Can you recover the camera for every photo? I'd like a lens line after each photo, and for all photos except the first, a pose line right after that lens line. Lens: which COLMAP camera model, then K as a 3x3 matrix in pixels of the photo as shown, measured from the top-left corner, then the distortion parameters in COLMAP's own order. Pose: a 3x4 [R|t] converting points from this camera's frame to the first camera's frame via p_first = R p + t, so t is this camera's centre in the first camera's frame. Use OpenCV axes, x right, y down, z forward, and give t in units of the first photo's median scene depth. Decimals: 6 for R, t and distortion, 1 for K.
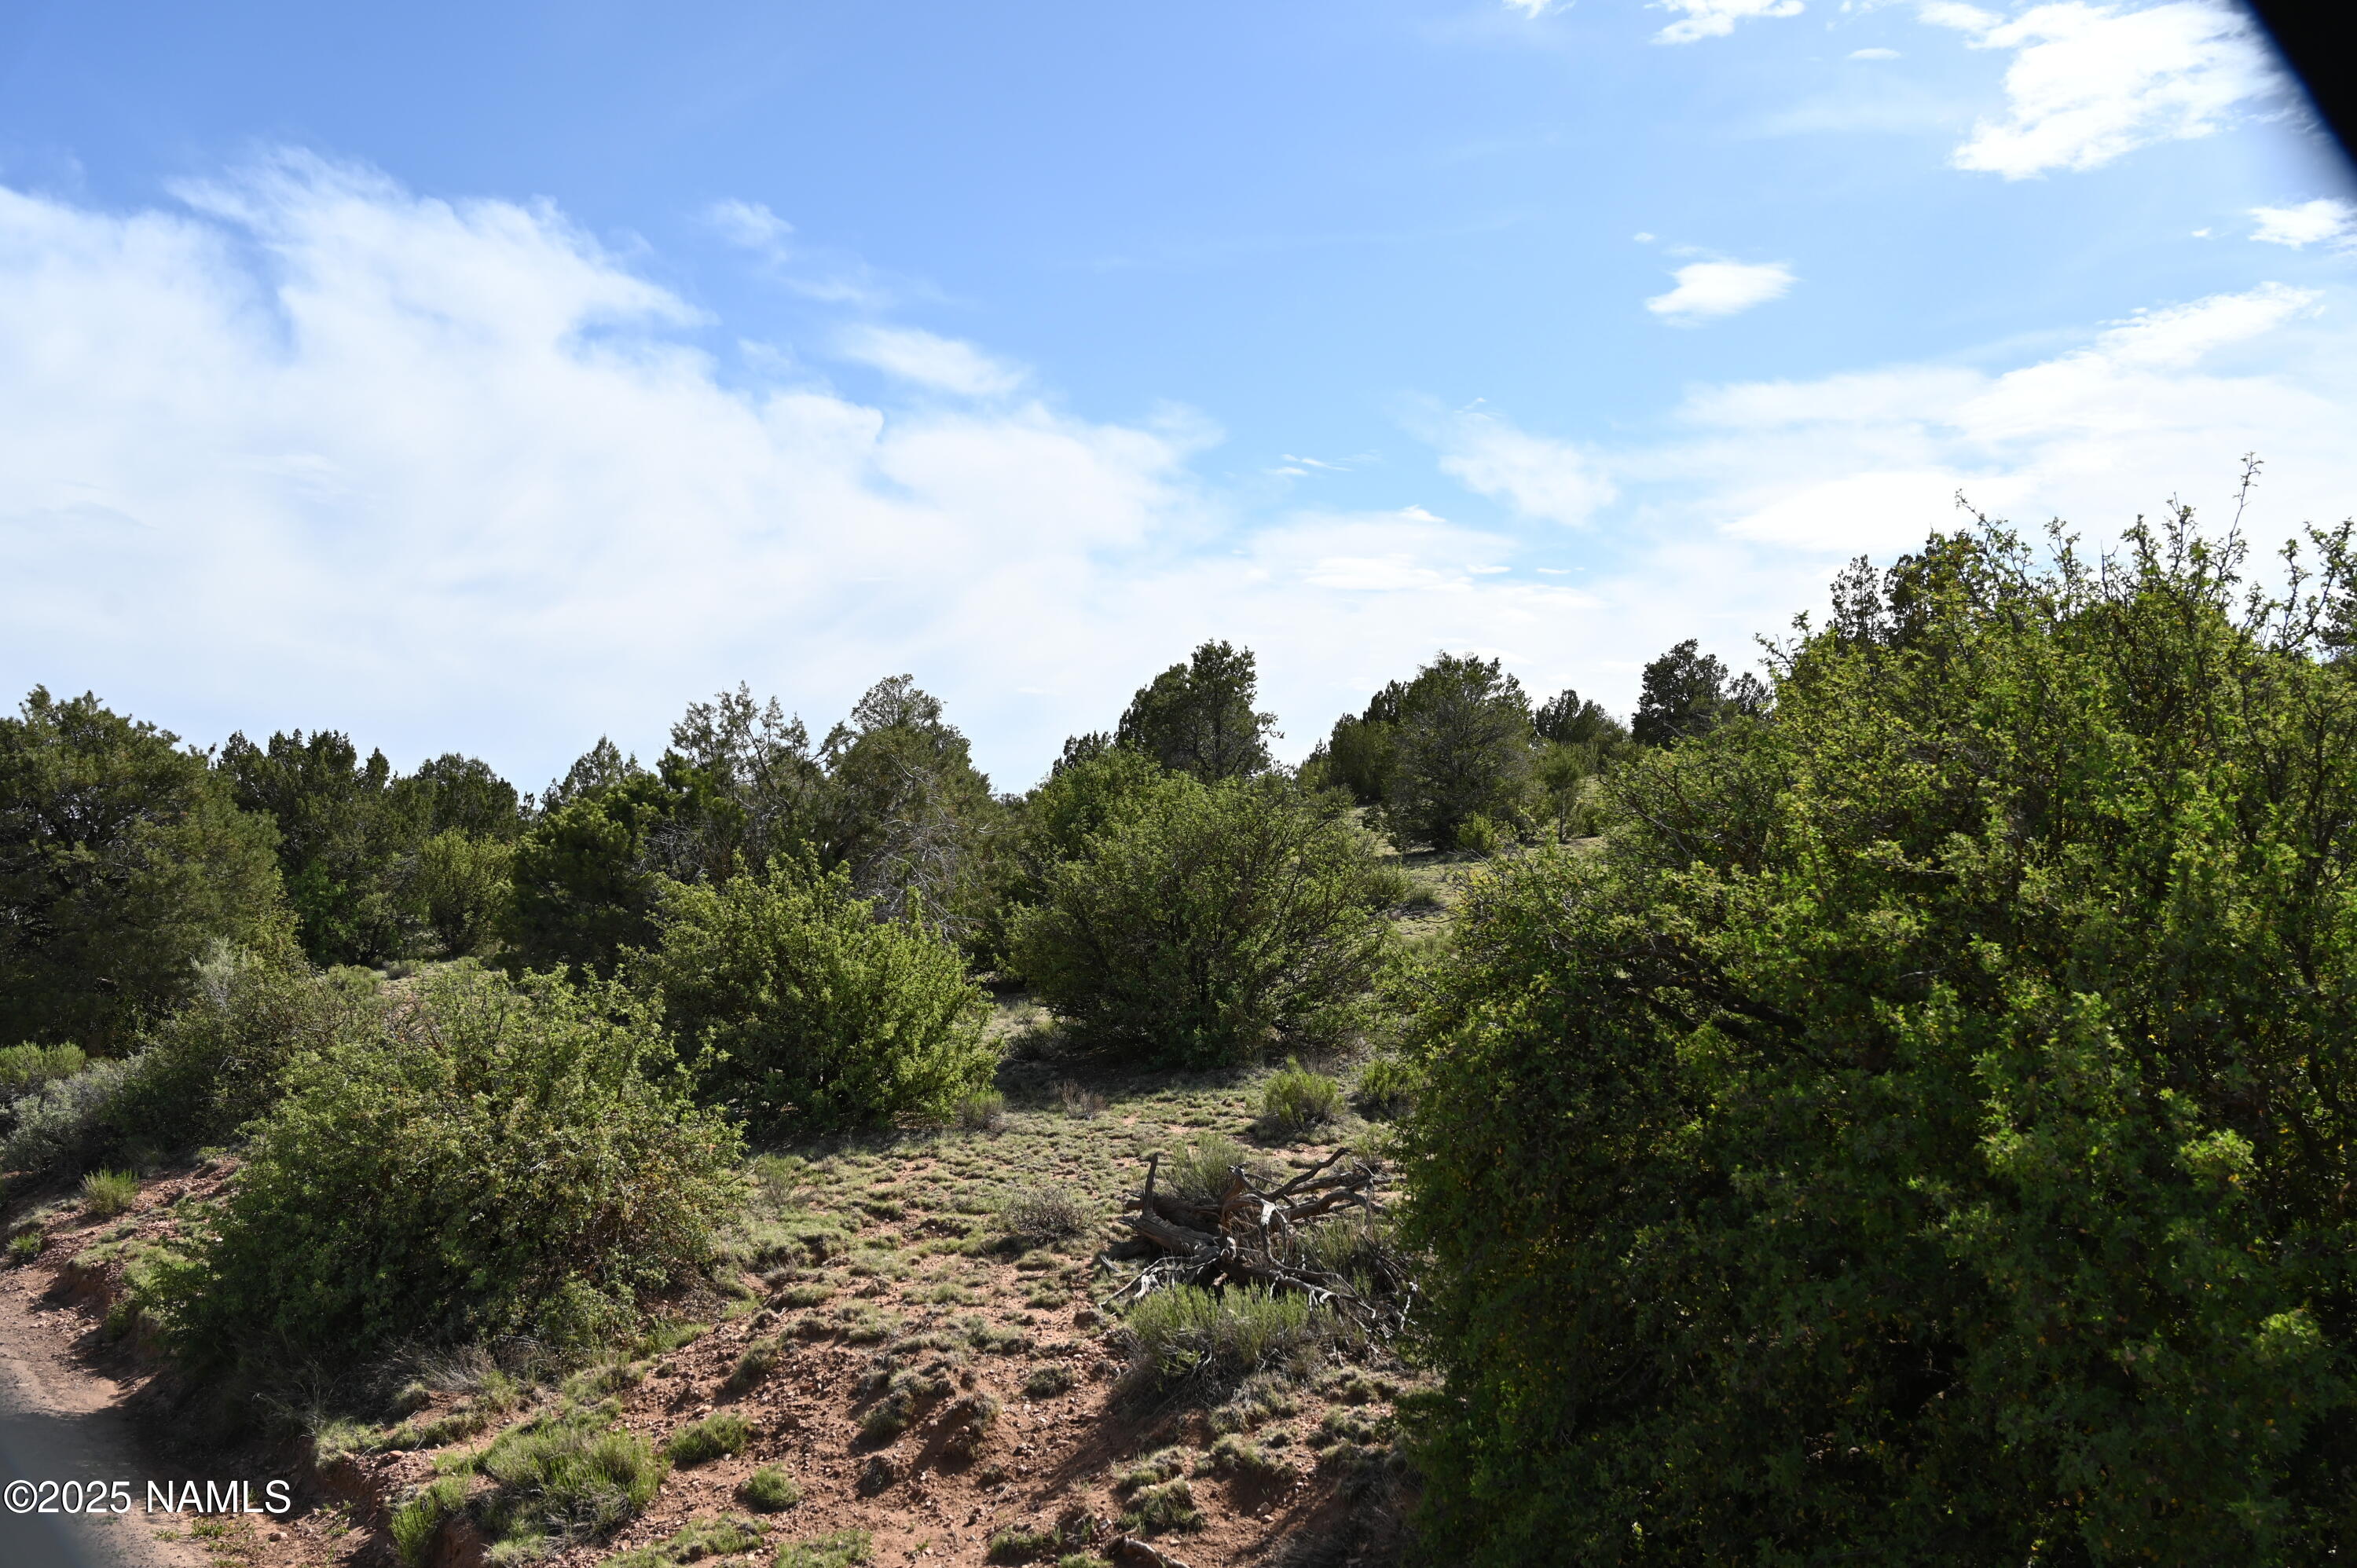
lens RADIAL K [[2129.4, 0, 1181.9], [0, 2129.4, 786.6], [0, 0, 1]] dist [0.004119, -0.000303]
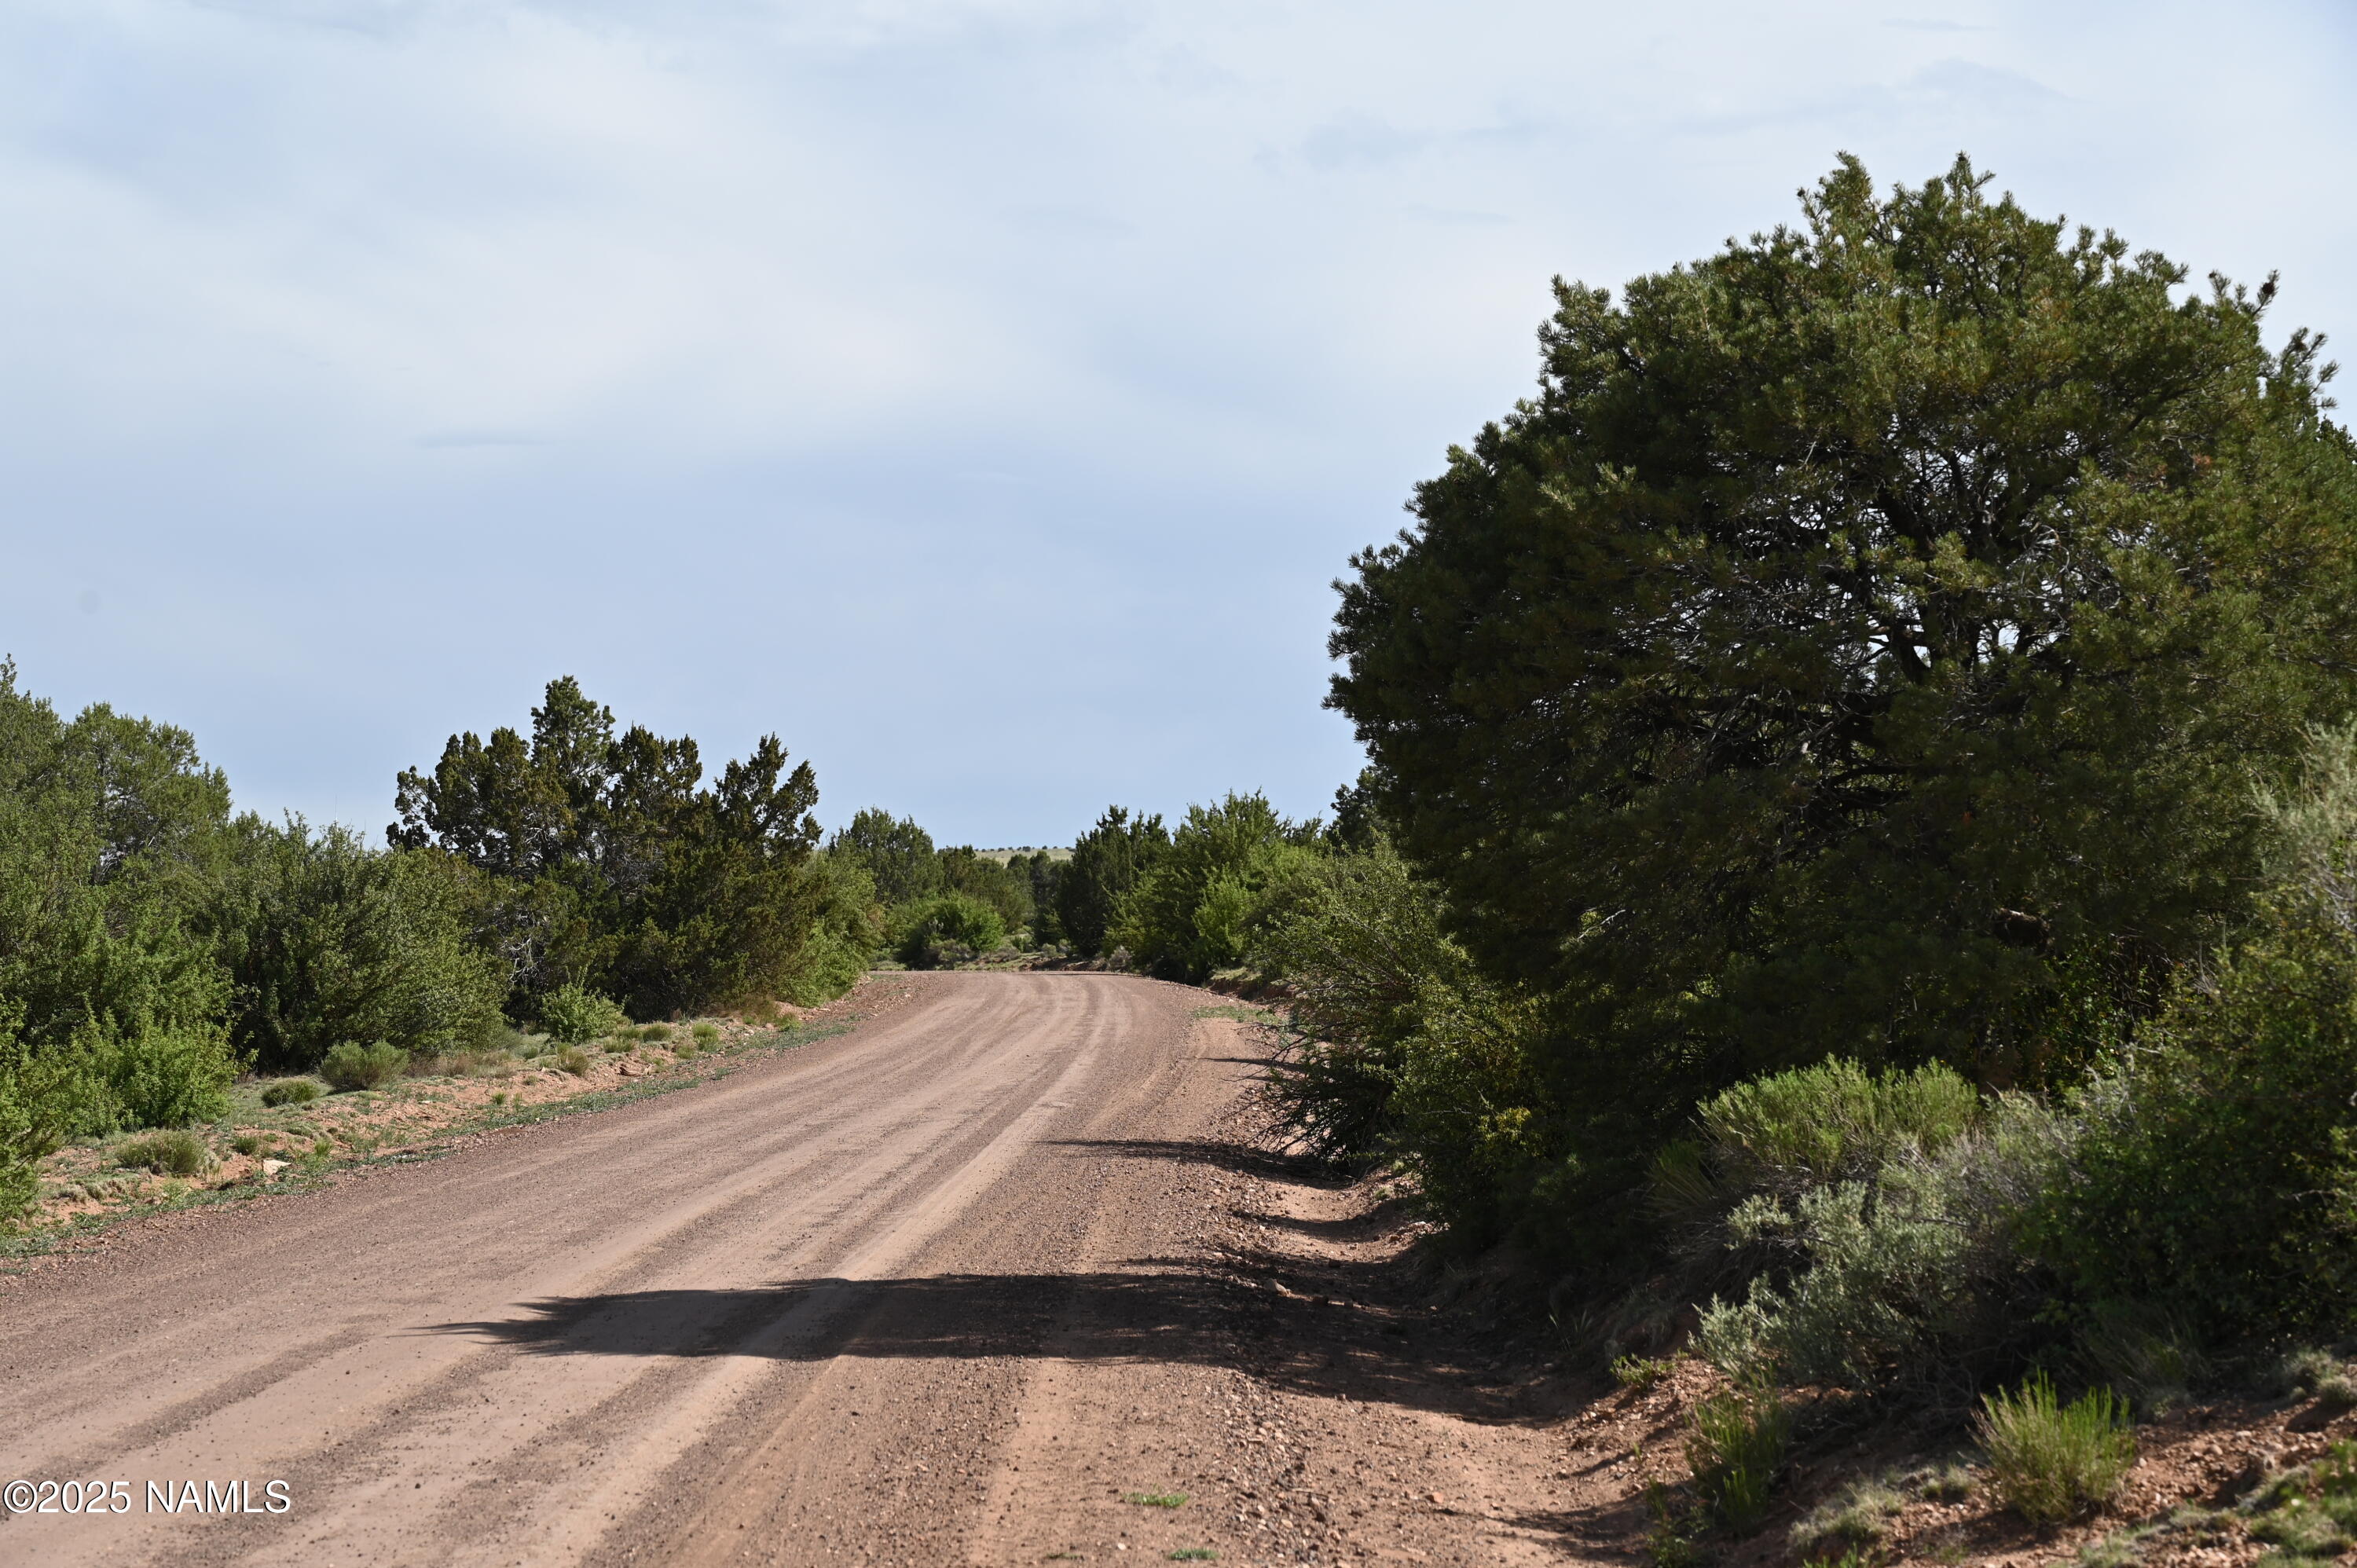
lens RADIAL K [[4975.4, 0, 1179.6], [0, 4975.4, 784.0], [0, 0, 1]] dist [-0.026486, 0.000000]
pose [[0.806944, -0.011050, -0.590525, -0.118233], [0.028546, 0.999386, 0.020306, 0.050761], [0.589938, -0.033243, 0.806764, 0.228586]]
